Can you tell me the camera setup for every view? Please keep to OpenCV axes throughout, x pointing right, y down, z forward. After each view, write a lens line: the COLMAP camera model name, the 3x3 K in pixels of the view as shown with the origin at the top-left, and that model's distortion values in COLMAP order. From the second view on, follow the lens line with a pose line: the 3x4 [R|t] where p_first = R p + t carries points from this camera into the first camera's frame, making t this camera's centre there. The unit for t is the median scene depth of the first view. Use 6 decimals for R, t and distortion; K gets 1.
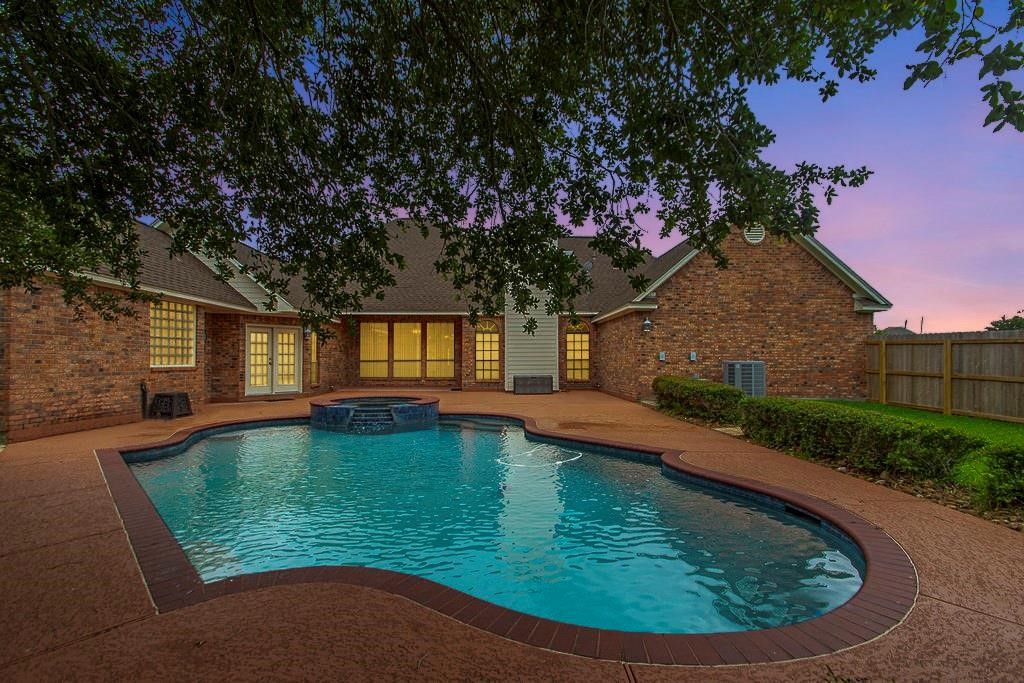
lens RADIAL K [[468.7, 0, 518.7], [0, 468.7, 348.4], [0, 0, 1]] dist [0.017025, -0.008555]
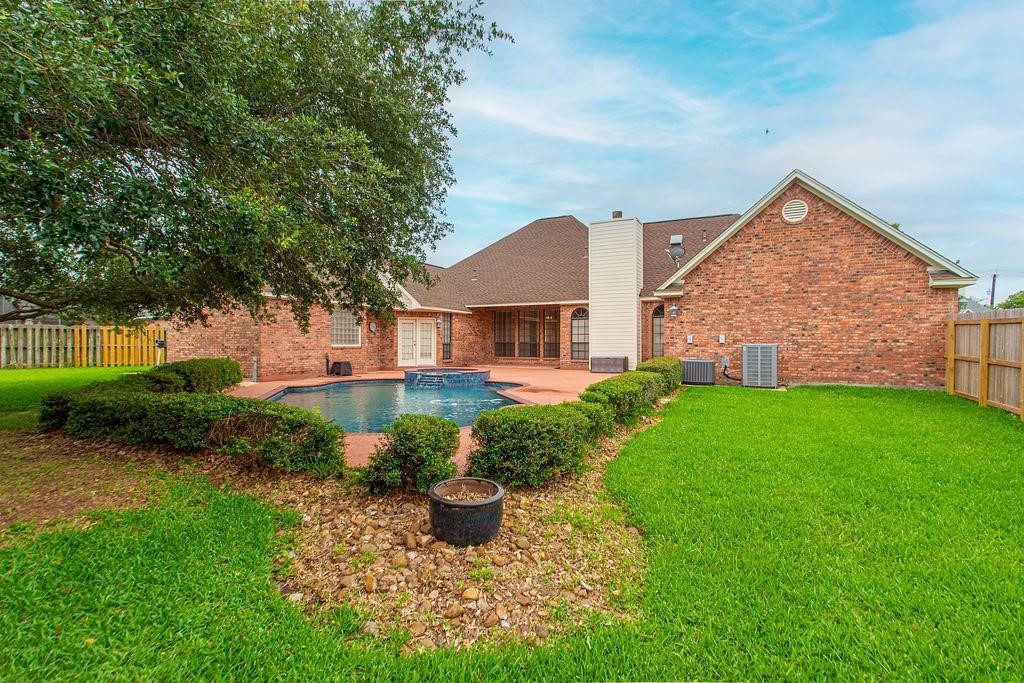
lens RADIAL K [[493.7, 0, 510.4], [0, 493.7, 346.5], [0, 0, 1]] dist [0.003393, -0.000211]
pose [[0.869335, 0.005331, -0.494194, 0.497262], [0.009846, 0.999557, 0.028102, -0.002250], [0.494125, -0.029296, 0.868897, -0.175916]]
